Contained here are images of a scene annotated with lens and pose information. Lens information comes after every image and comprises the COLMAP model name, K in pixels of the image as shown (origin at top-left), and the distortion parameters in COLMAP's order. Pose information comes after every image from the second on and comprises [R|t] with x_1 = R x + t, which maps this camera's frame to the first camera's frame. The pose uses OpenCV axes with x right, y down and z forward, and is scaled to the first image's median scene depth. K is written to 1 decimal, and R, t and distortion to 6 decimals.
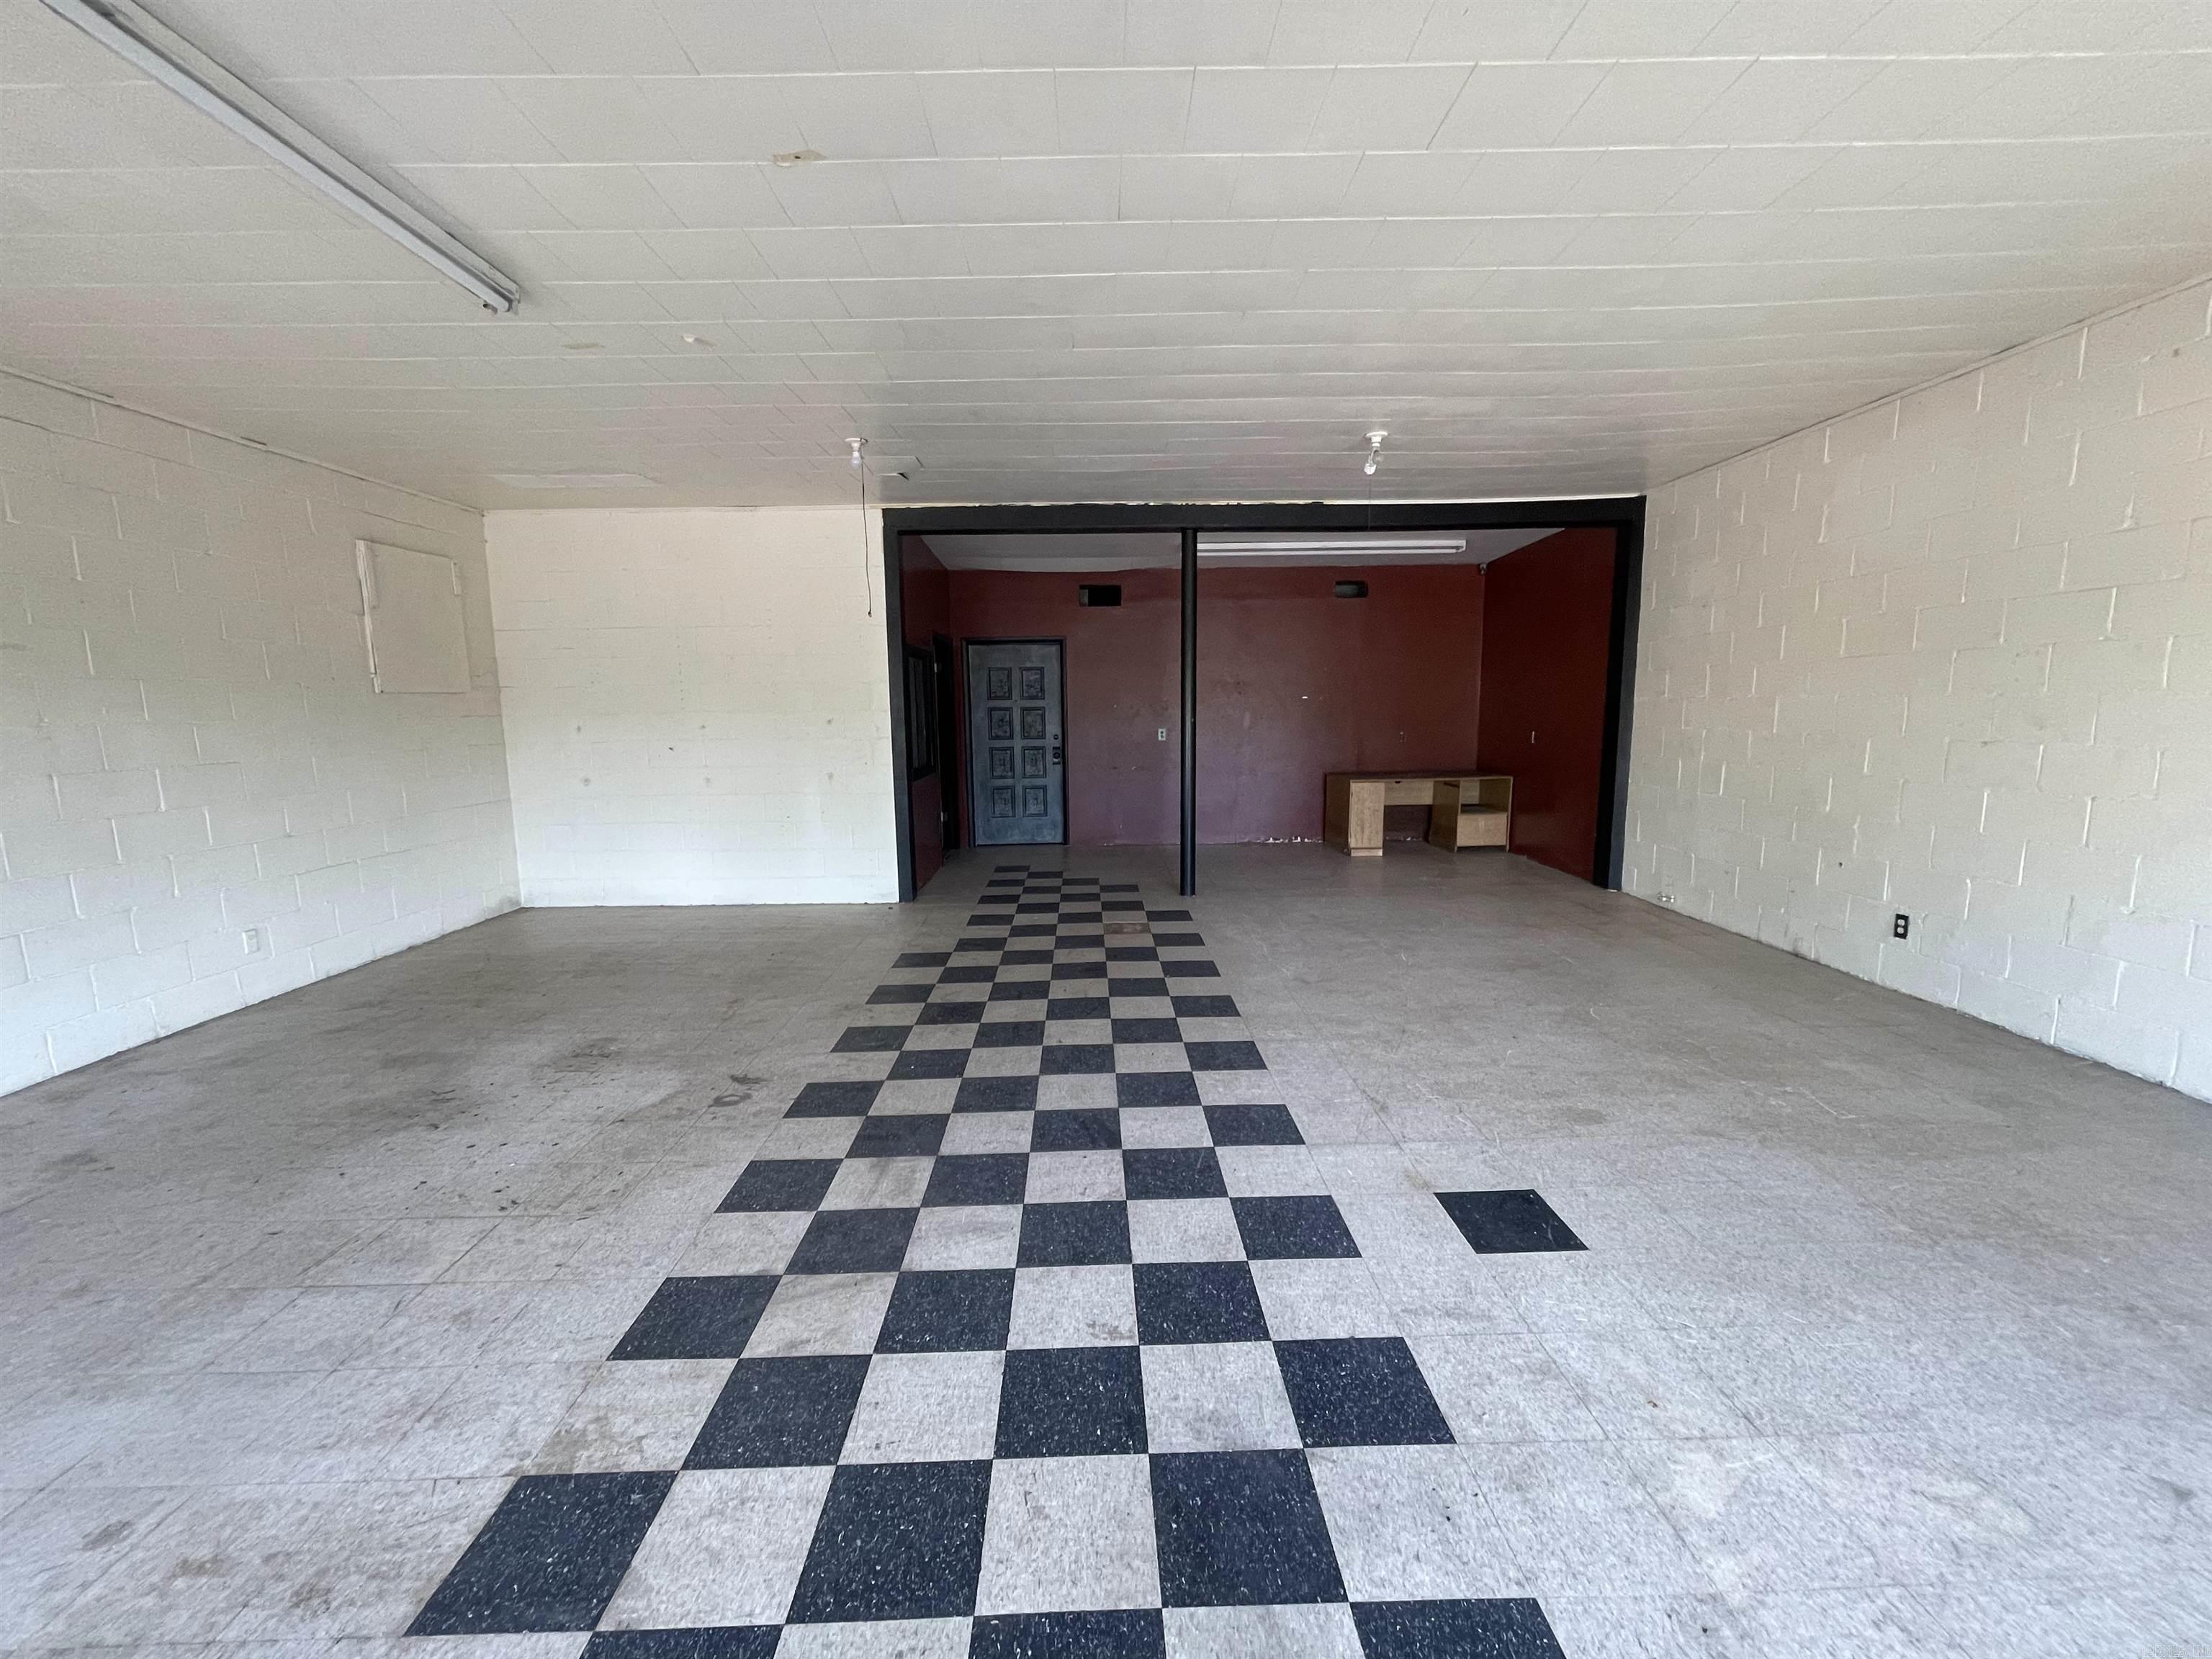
lens RADIAL K [[898.6, 0, 1100.4], [0, 898.6, 837.9], [0, 0, 1]] dist [-0.001982, 0.000751]
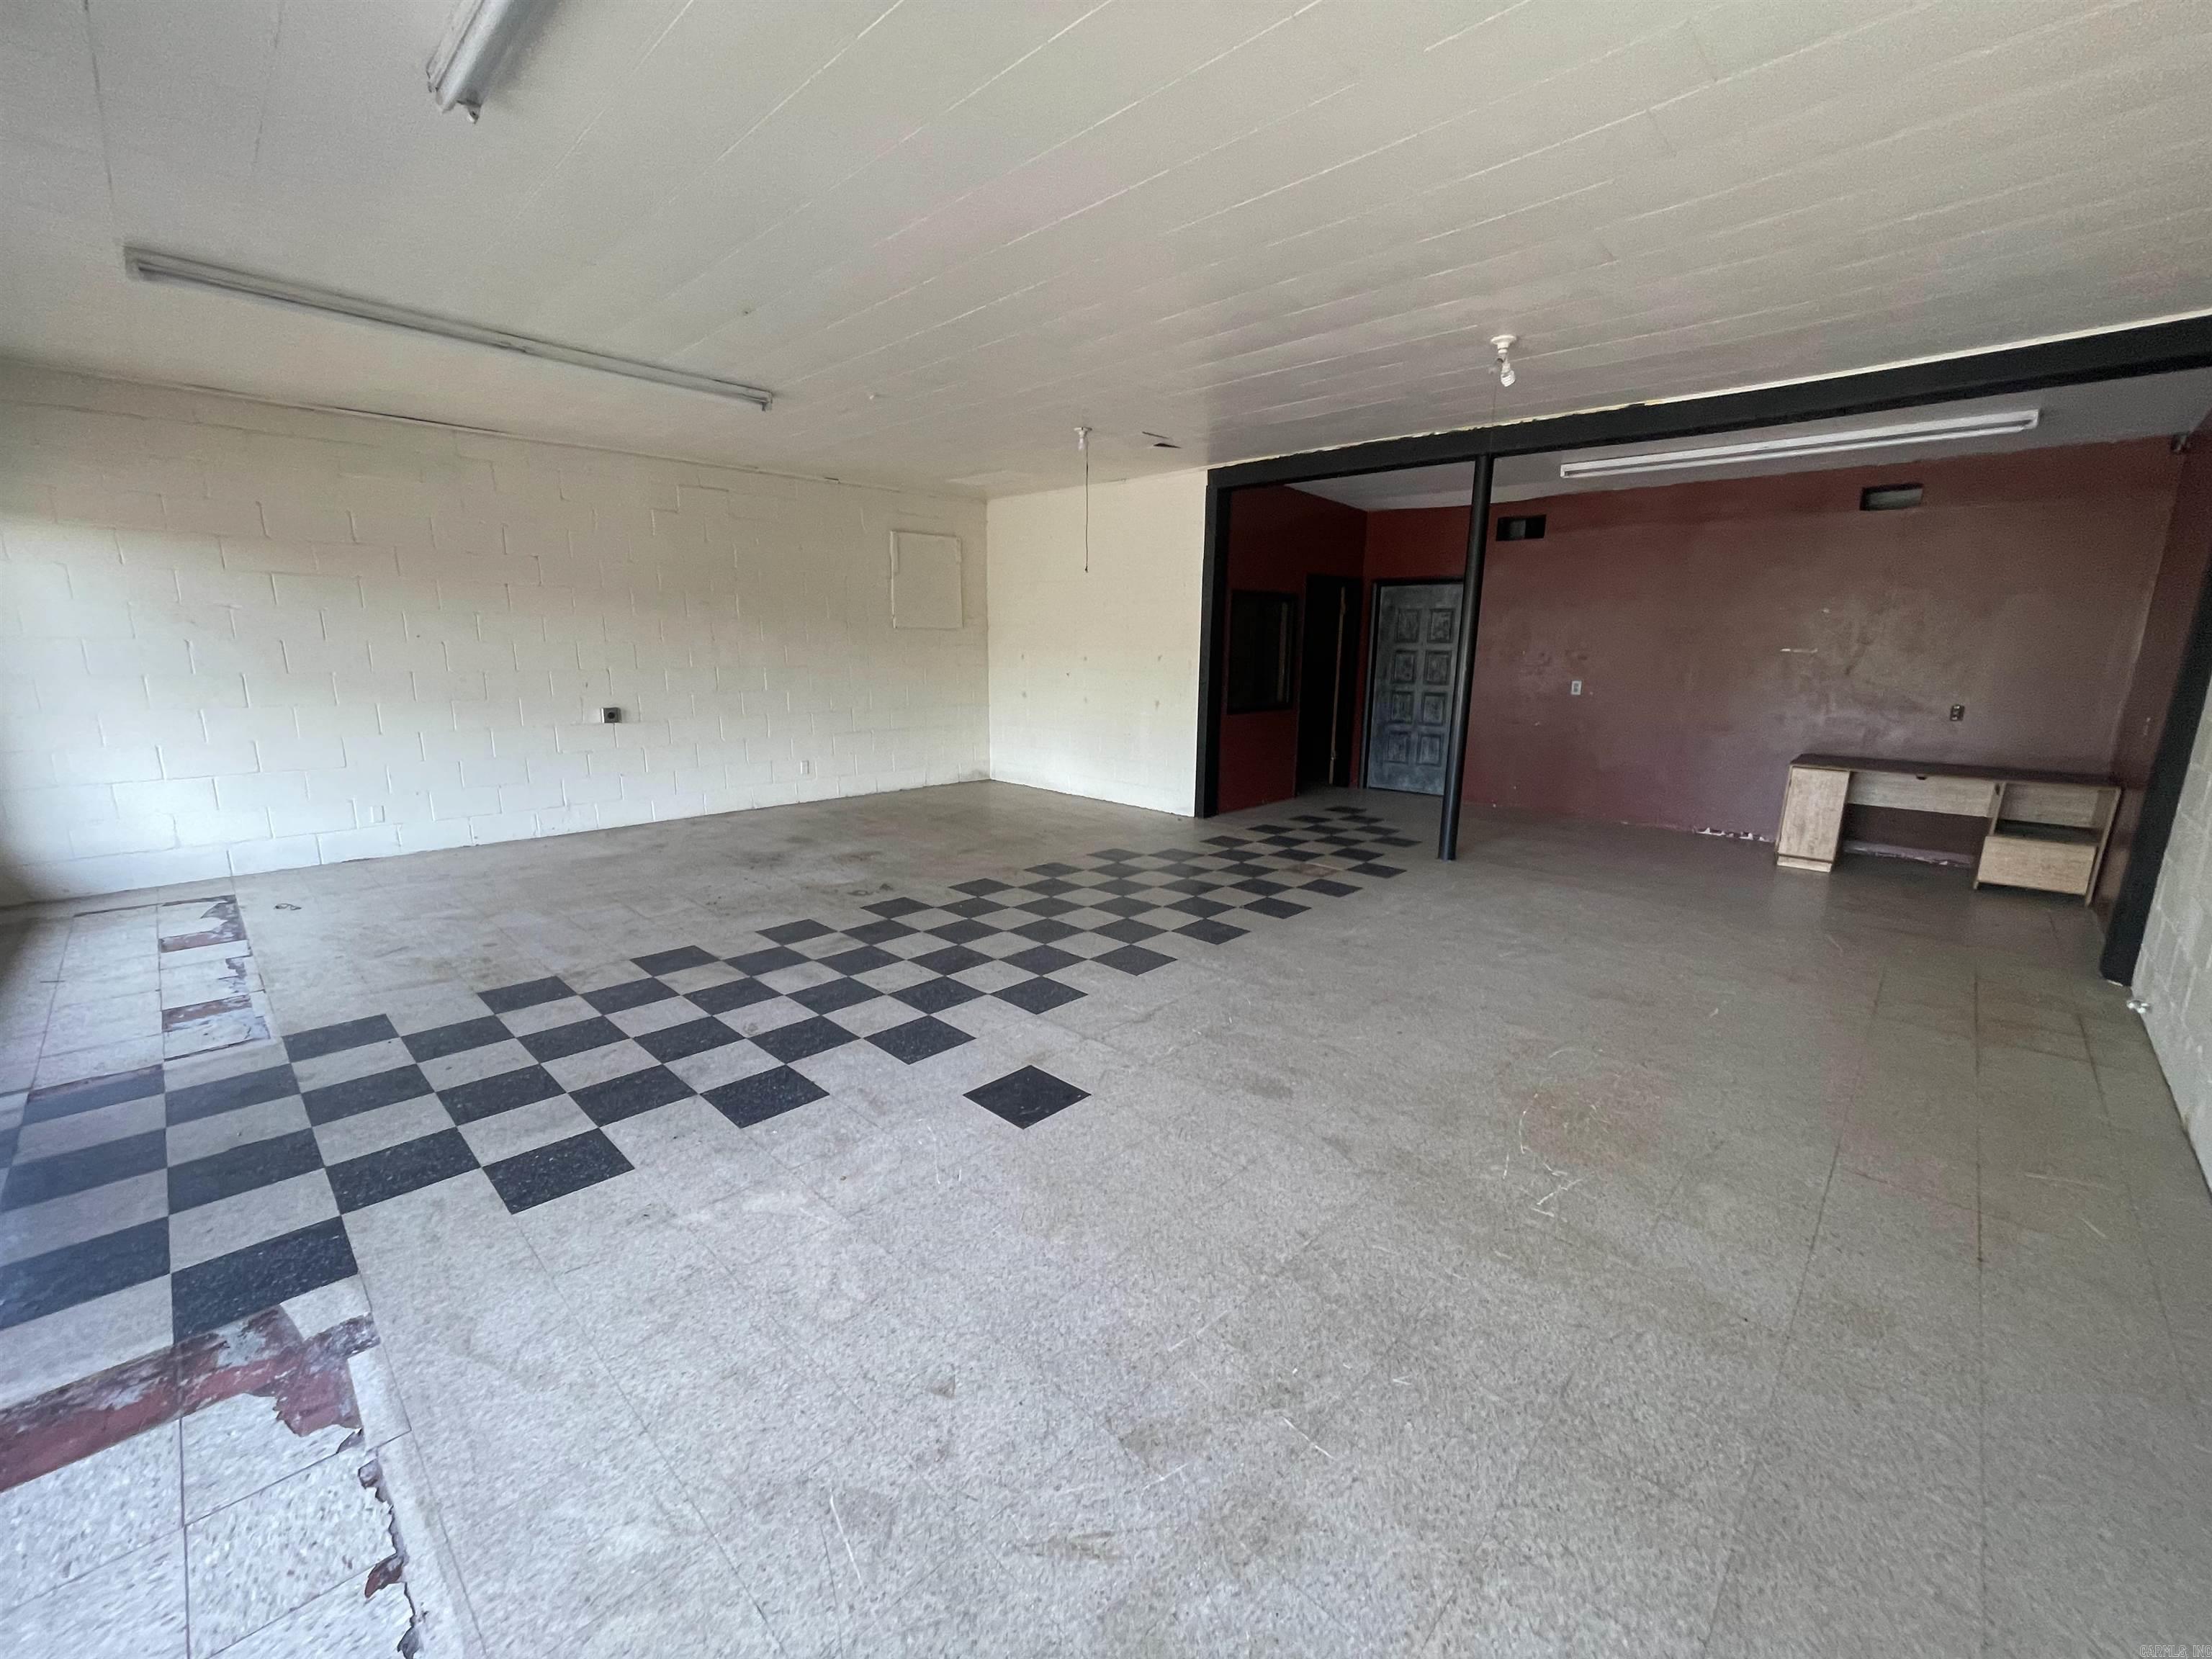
lens RADIAL K [[898.6, 0, 1100.1], [0, 898.6, 834.0], [0, 0, 1]] dist [-0.001982, 0.000751]
pose [[0.706262, 0.171353, -0.686900, 0.826696], [-0.128100, 0.985182, 0.114051, -0.037995], [0.696264, 0.007442, 0.717747, 0.143142]]
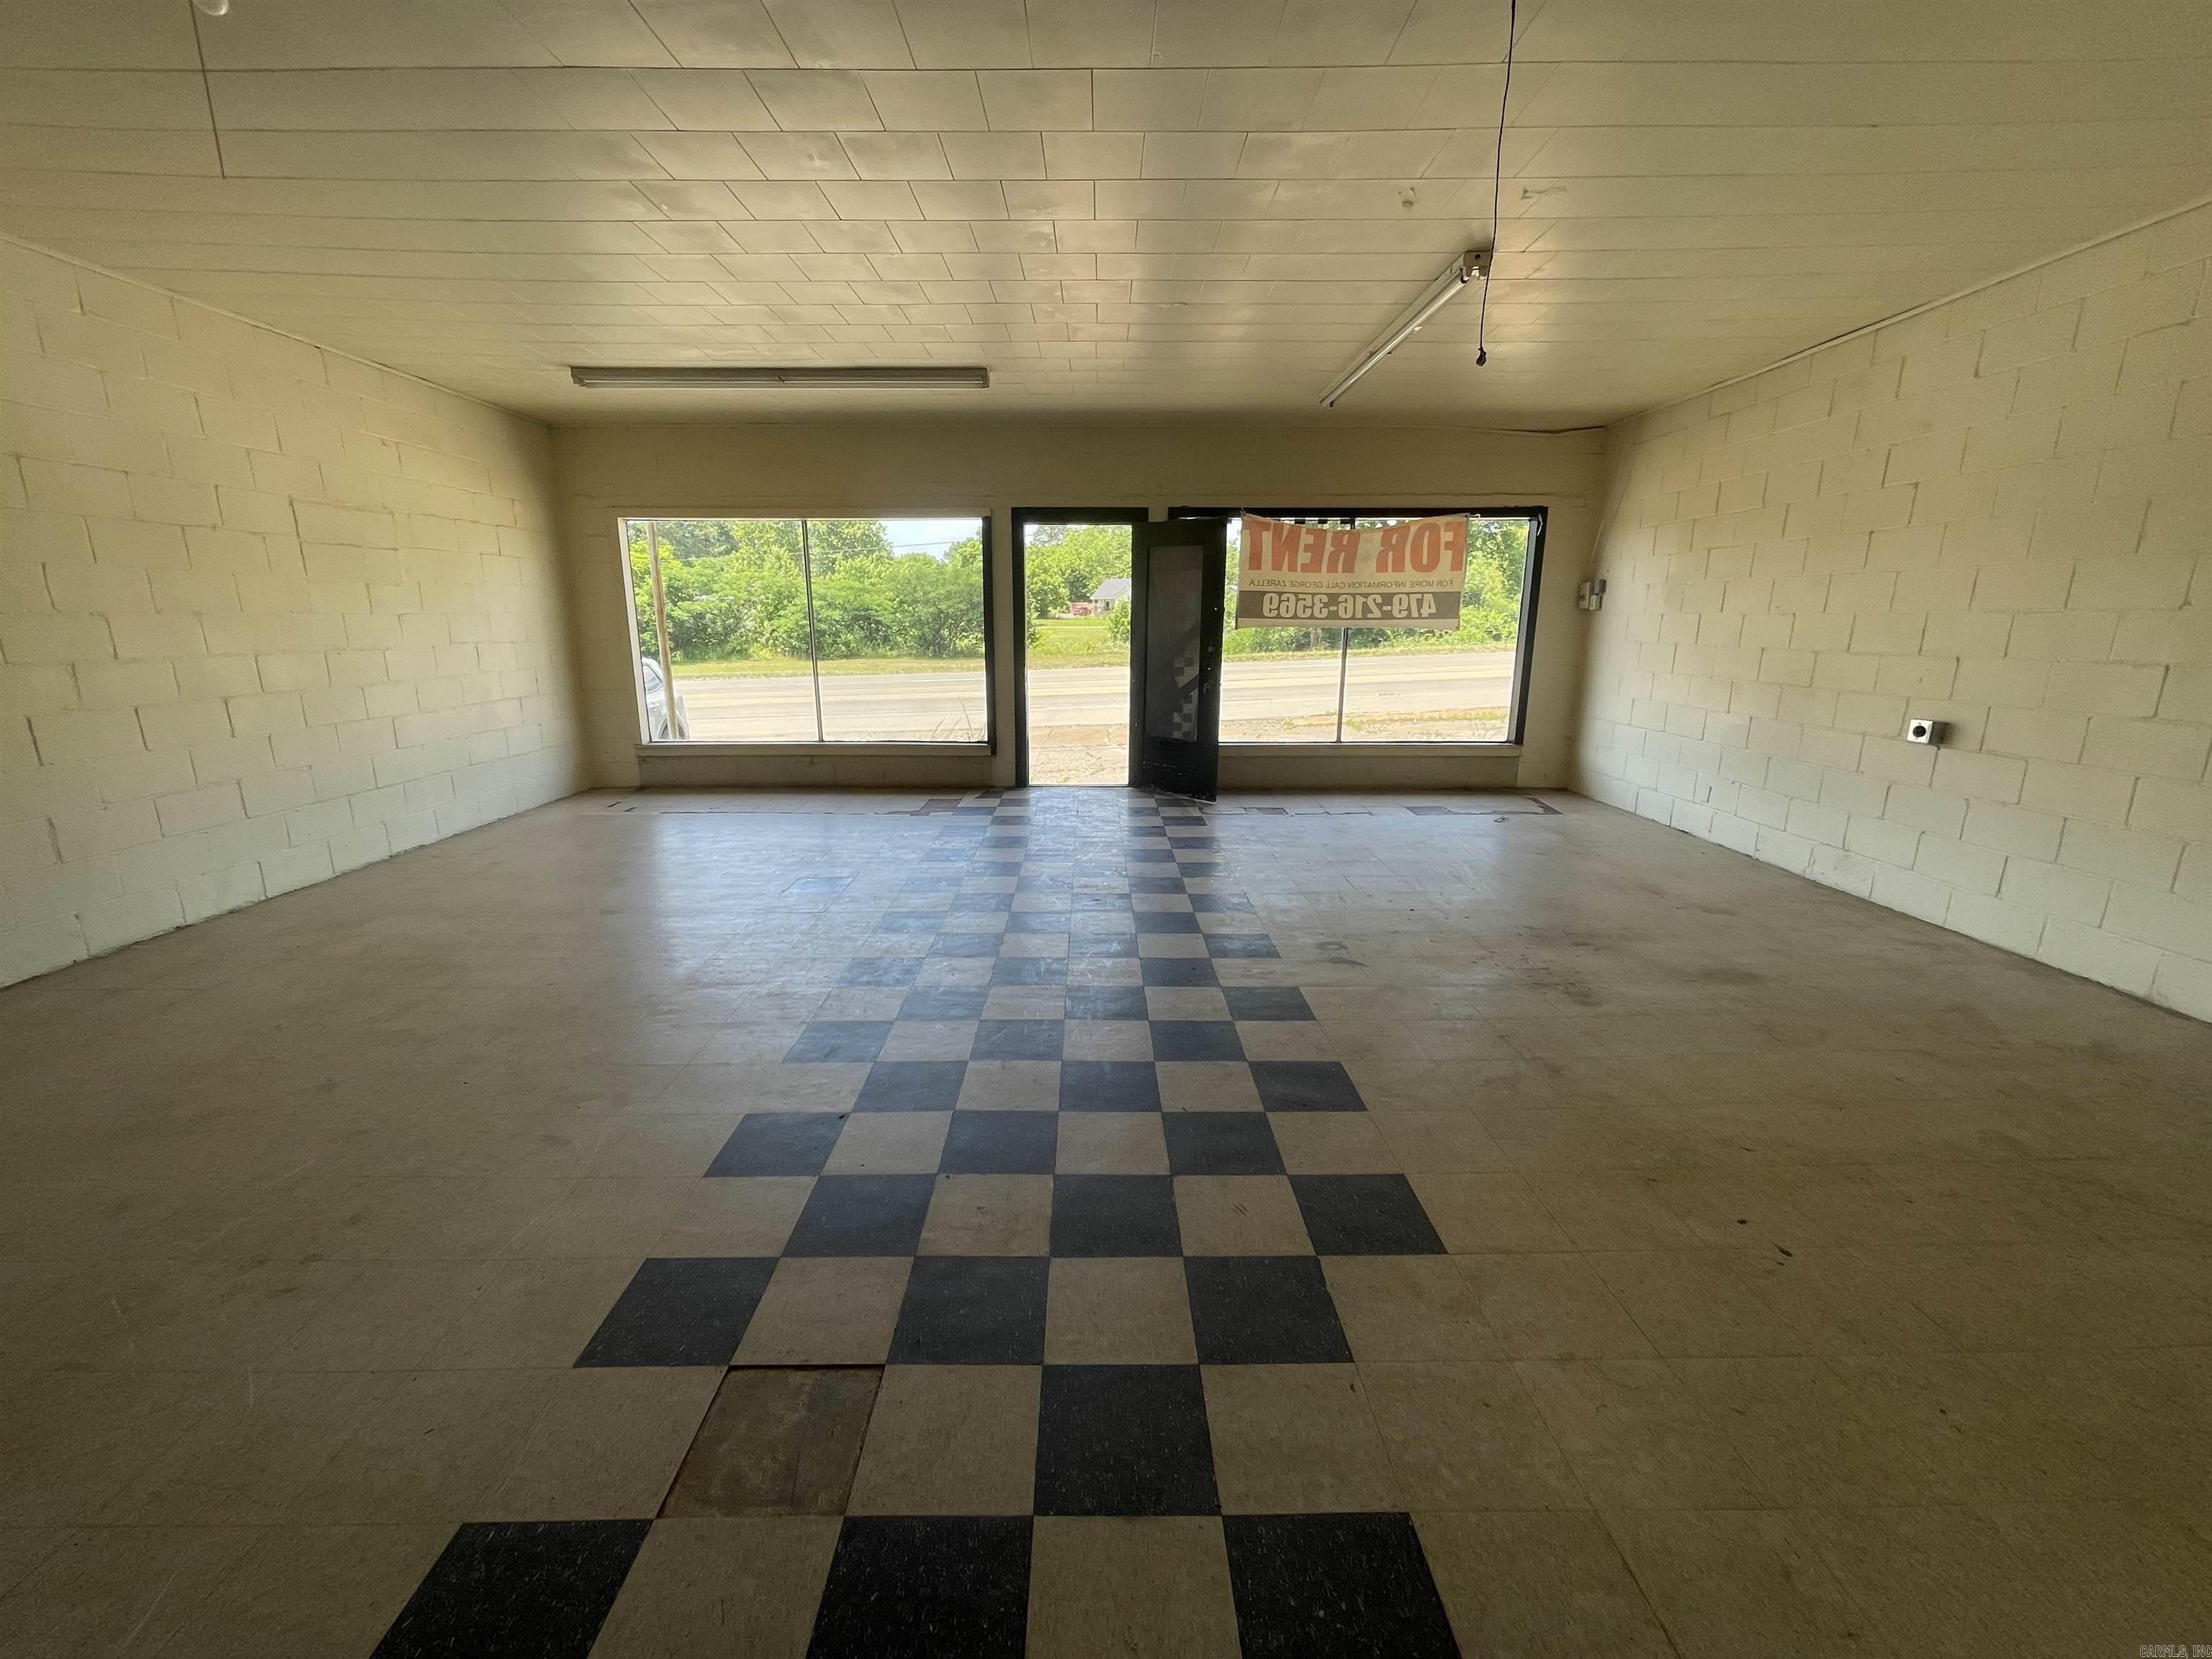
lens RADIAL K [[898.6, 0, 1098.8], [0, 898.6, 822.1], [0, 0, 1]] dist [-0.001982, 0.000751]
pose [[-0.999804, 0.013953, 0.014054, -0.111567], [0.018167, 0.928688, 0.370417, -0.257623], [-0.007883, 0.370599, -0.928759, 1.769516]]
